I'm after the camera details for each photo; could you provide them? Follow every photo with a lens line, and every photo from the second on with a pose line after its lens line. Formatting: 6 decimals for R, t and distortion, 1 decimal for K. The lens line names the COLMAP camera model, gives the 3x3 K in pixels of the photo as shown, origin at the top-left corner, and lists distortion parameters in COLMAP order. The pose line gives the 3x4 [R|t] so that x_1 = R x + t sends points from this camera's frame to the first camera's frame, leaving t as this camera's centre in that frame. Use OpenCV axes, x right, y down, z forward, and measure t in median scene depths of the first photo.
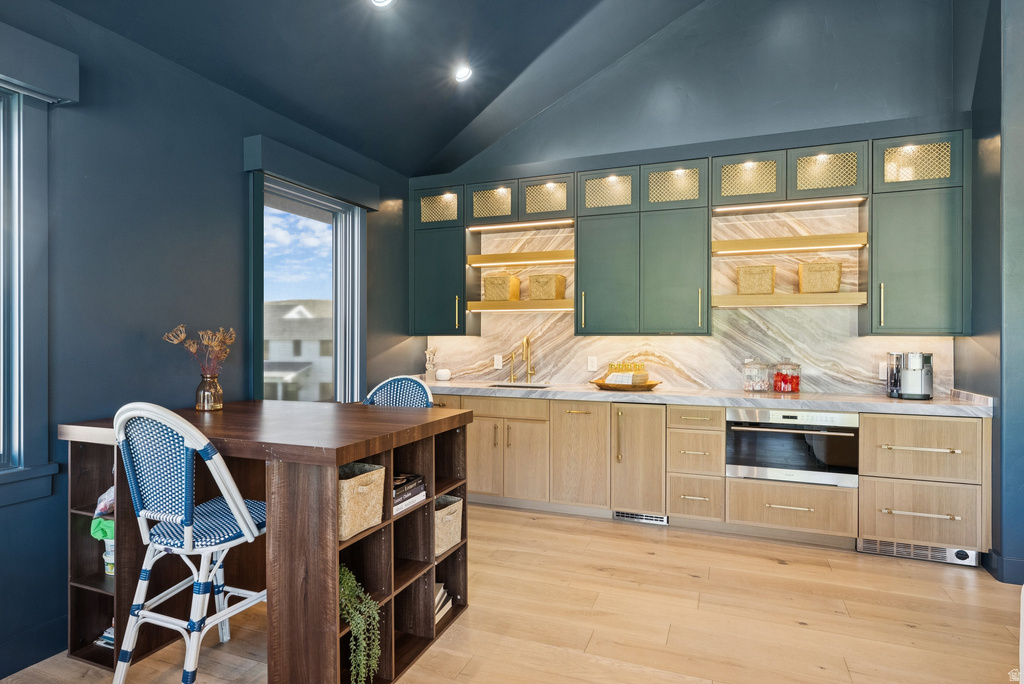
lens RADIAL K [[570.2, 0, 506.4], [0, 570.2, 336.0], [0, 0, 1]] dist [0.002317, 0.001125]
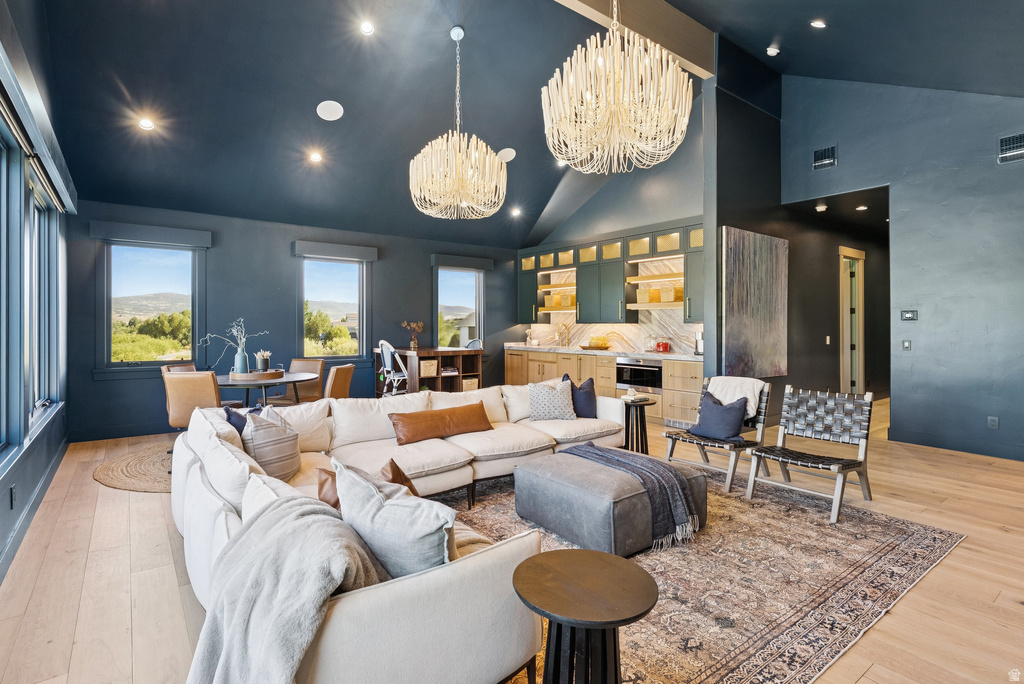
lens RADIAL K [[486.2, 0, 515.2], [0, 486.2, 327.2], [0, 0, 1]] dist [-0.002131, 0.000029]
pose [[0.873790, 0.001123, -0.486301, 0.864034], [0.002356, 0.999976, 0.006543, 0.000569], [0.486297, -0.006863, 0.873767, -0.726836]]
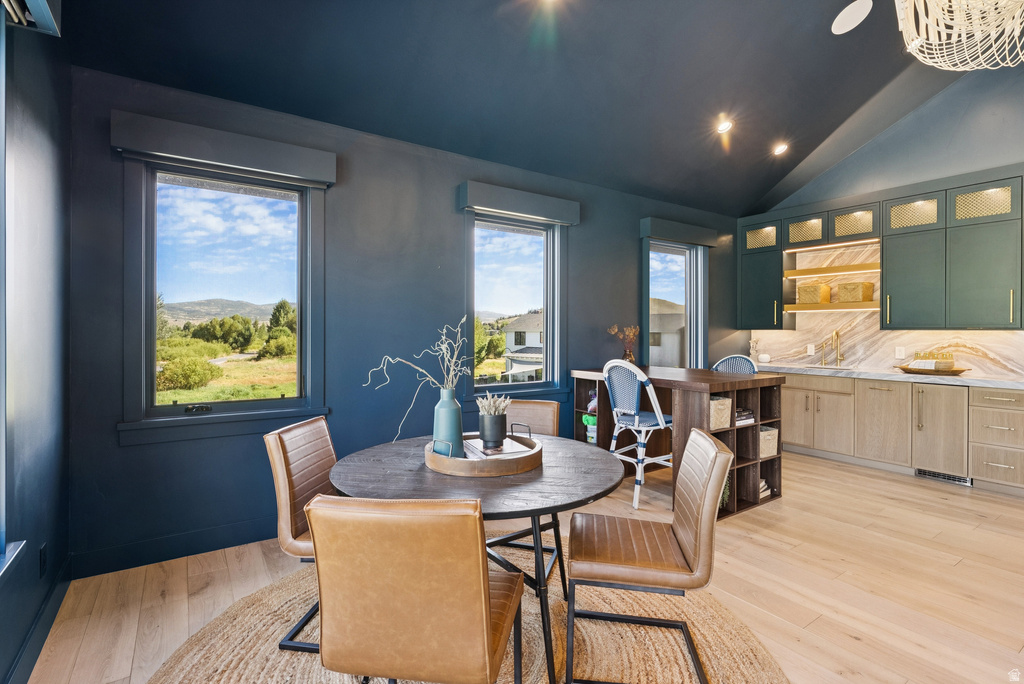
lens RADIAL K [[486.2, 0, 509.9], [0, 486.2, 332.3], [0, 0, 1]] dist [-0.002131, 0.000029]
pose [[0.831811, 0.003695, -0.555046, 0.037027], [-0.000113, 0.999979, 0.006487, -0.002448], [0.555058, -0.005333, 0.831794, -0.391846]]
